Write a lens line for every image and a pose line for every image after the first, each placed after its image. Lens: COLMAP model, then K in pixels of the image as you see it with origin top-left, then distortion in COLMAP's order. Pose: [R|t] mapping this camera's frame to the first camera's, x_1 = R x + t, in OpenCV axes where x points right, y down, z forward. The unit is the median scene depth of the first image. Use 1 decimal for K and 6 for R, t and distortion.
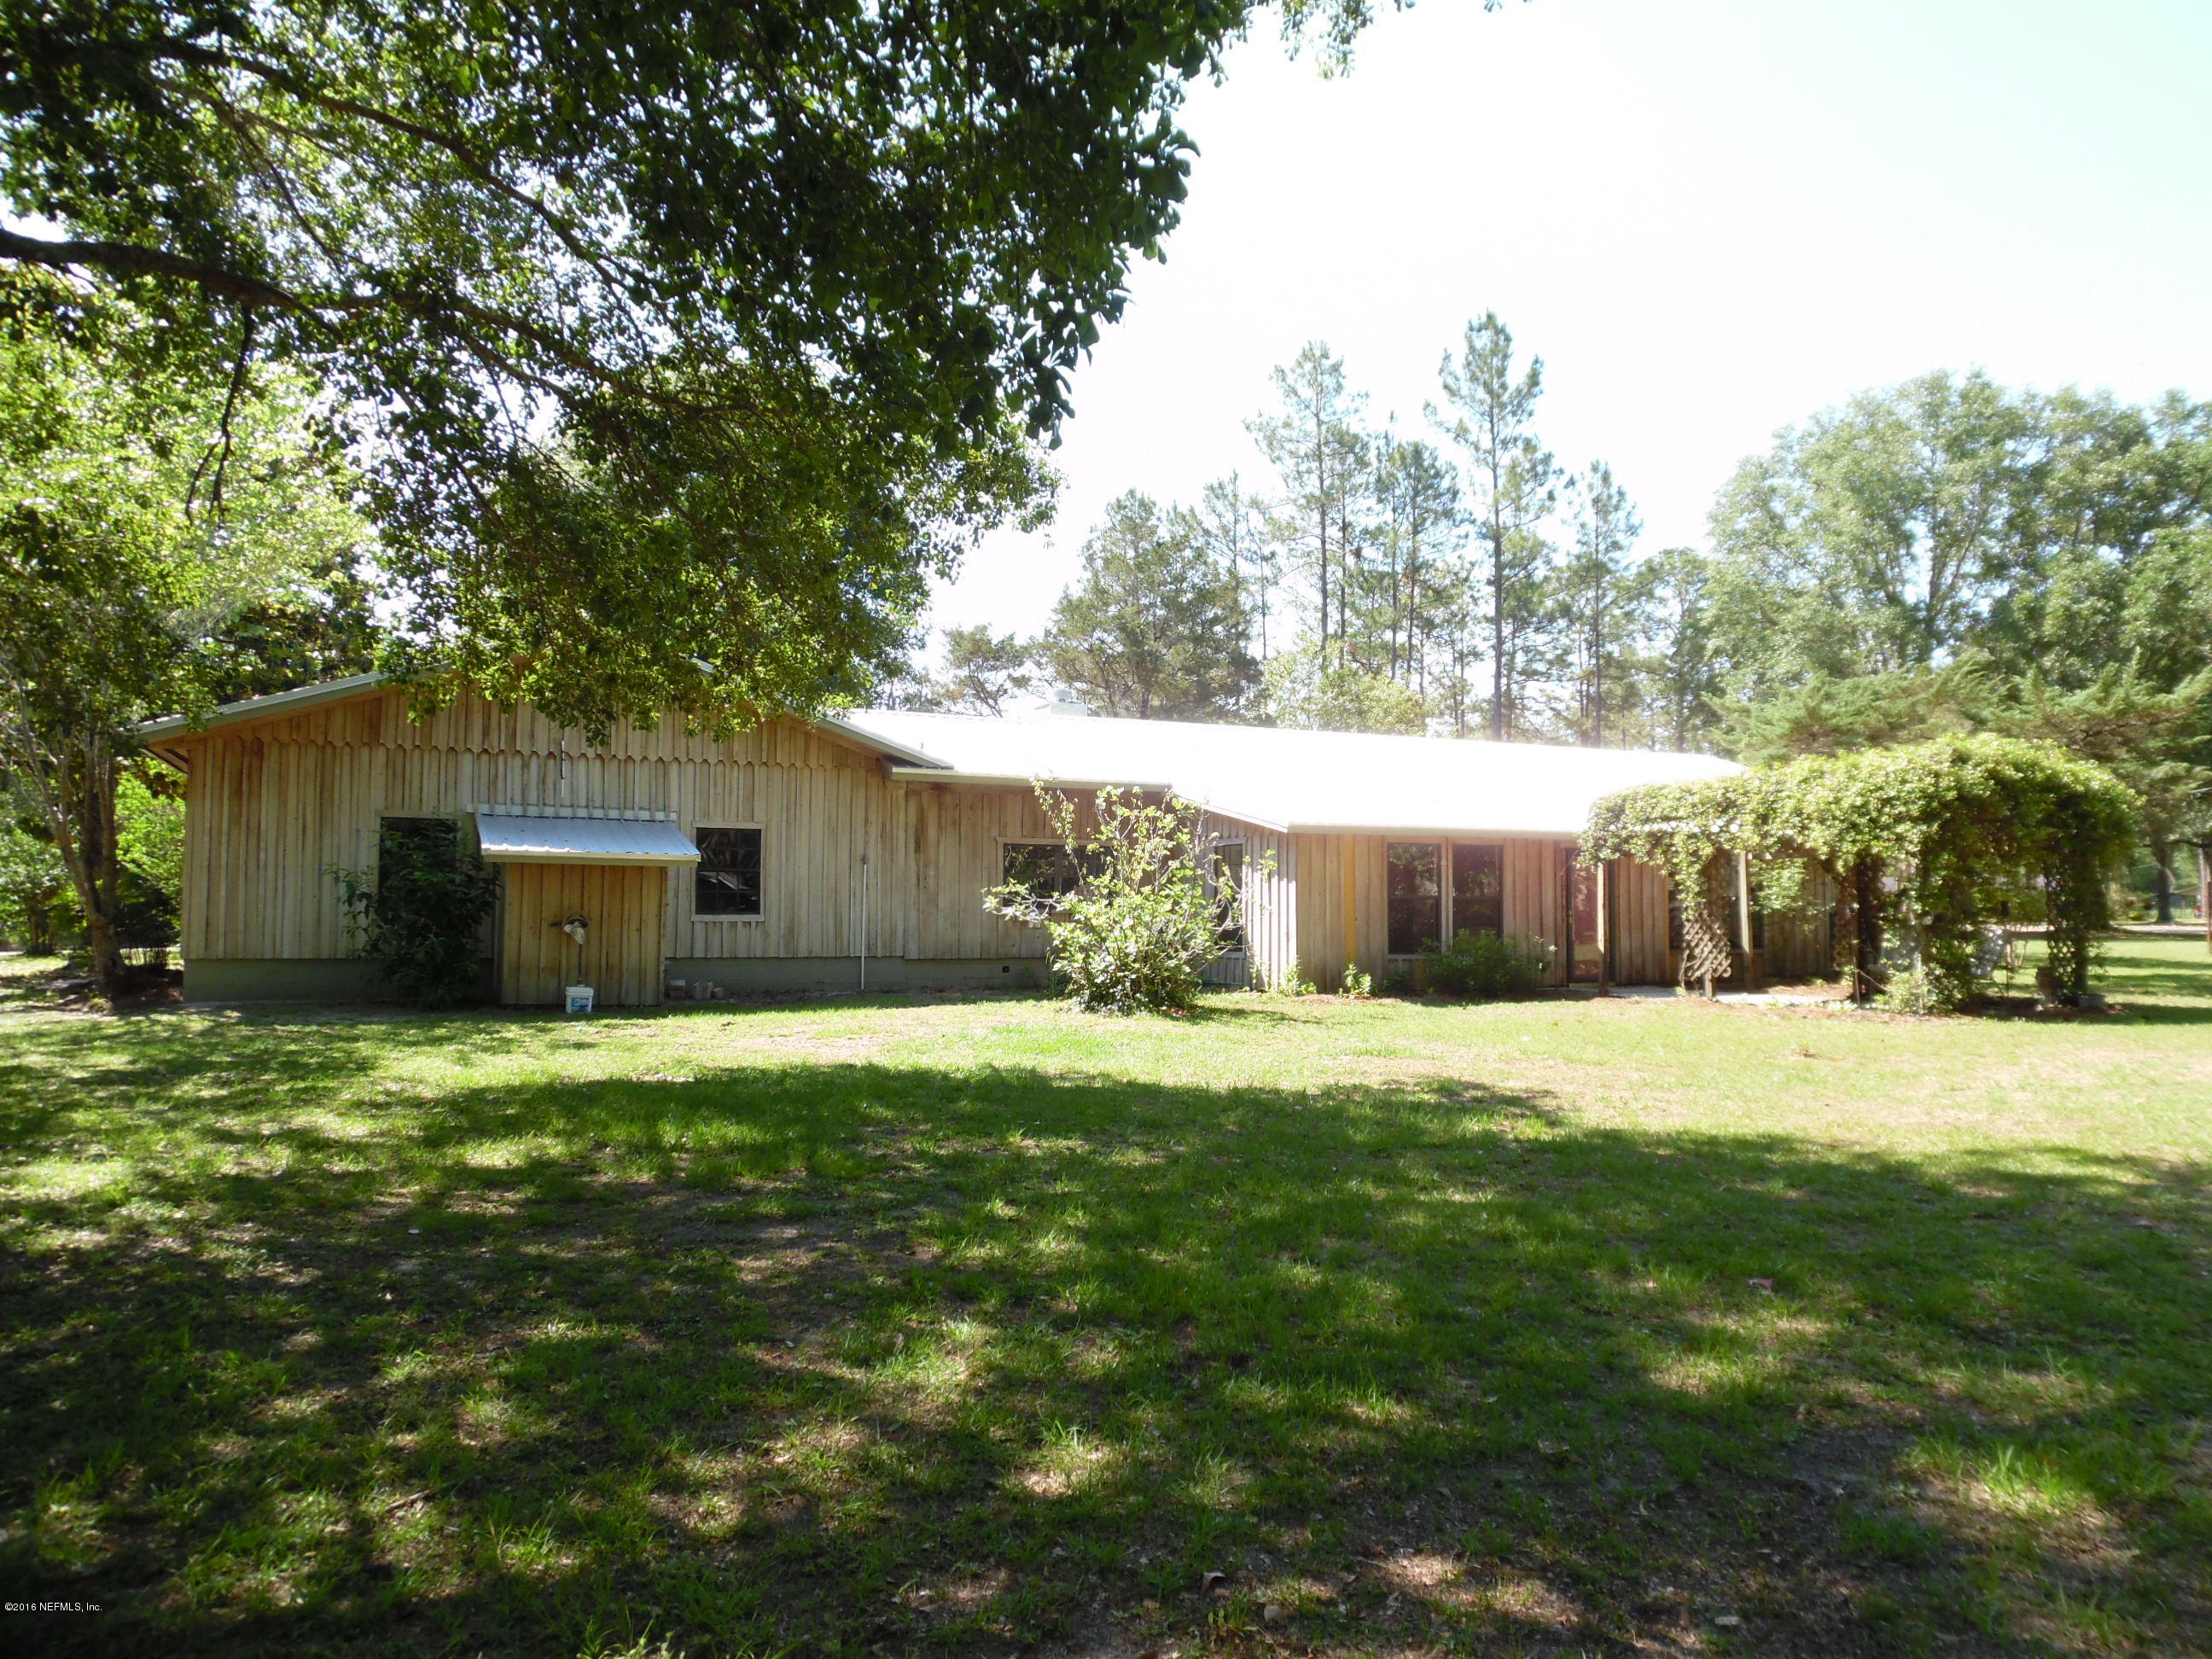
lens RADIAL K [[1544.8, 0, 1101.4], [0, 1544.8, 817.6], [0, 0, 1]] dist [-0.007488, -0.006247]
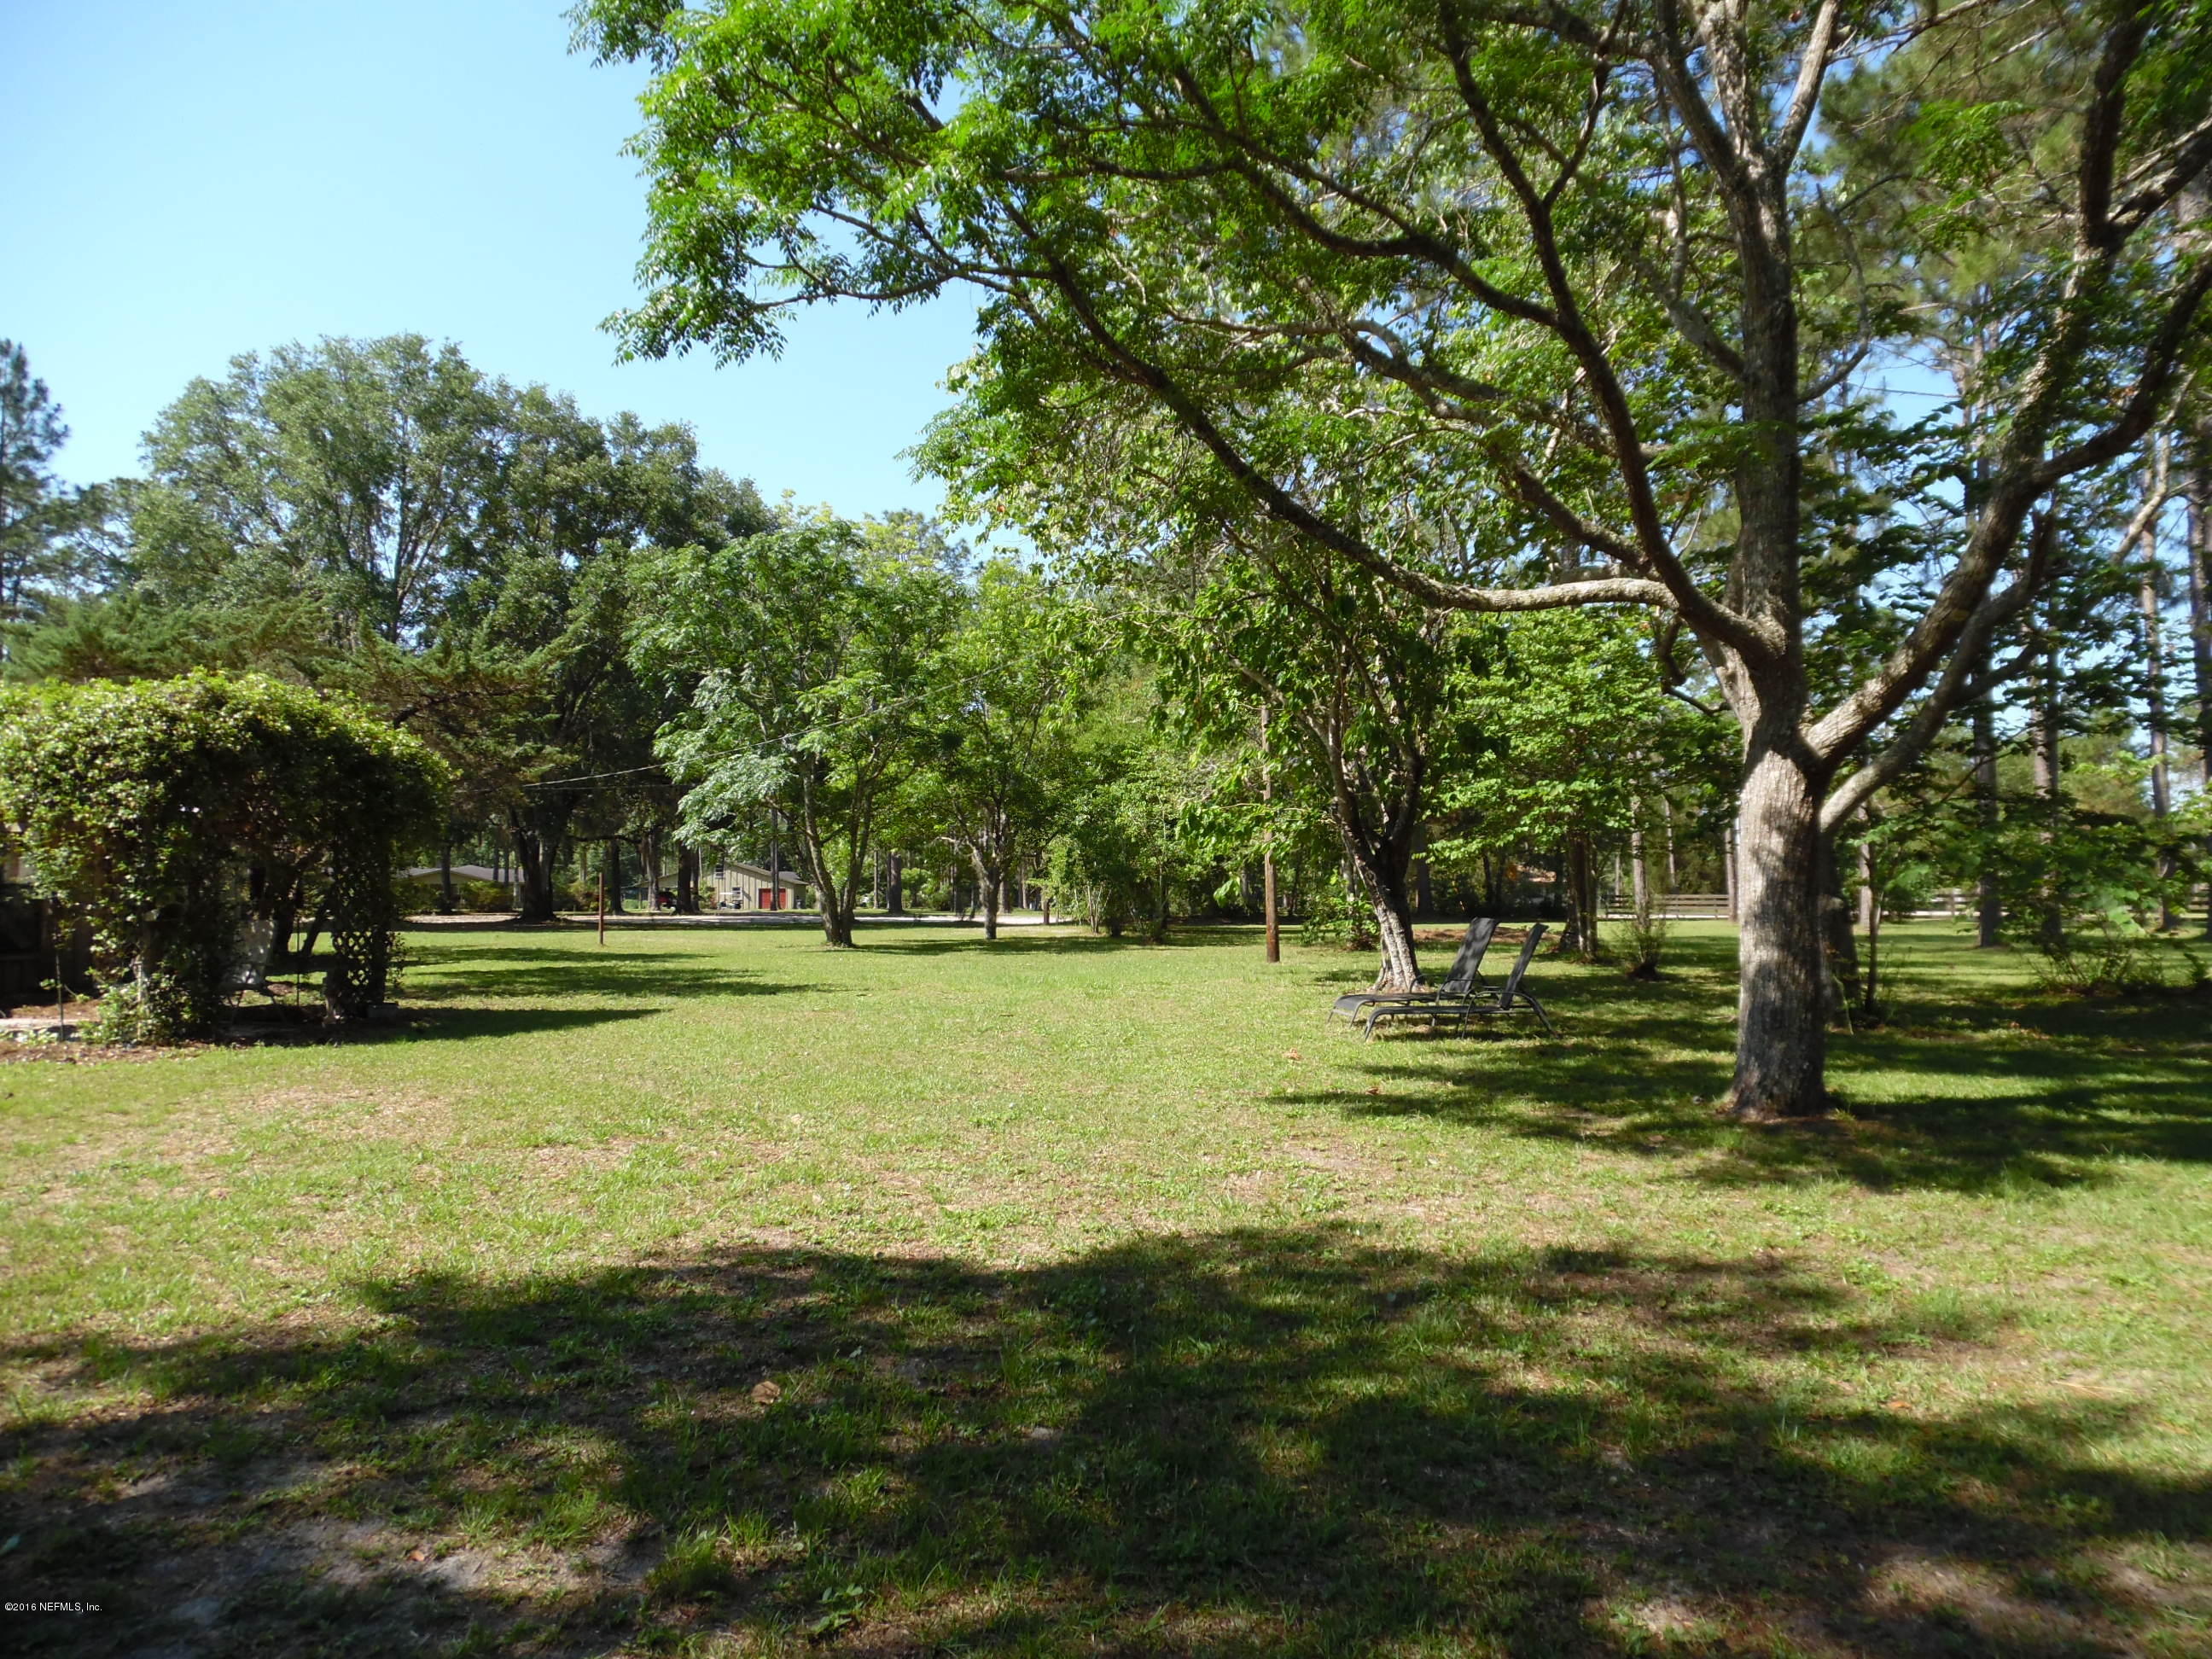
lens RADIAL K [[1544.8, 0, 1107.5], [0, 1544.8, 830.0], [0, 0, 1]] dist [-0.007488, -0.006247]
pose [[0.626386, 0.032145, 0.778850, 0.090708], [-0.042436, 0.999074, -0.007105, 0.004350], [-0.778357, -0.028601, 0.627170, 0.066989]]
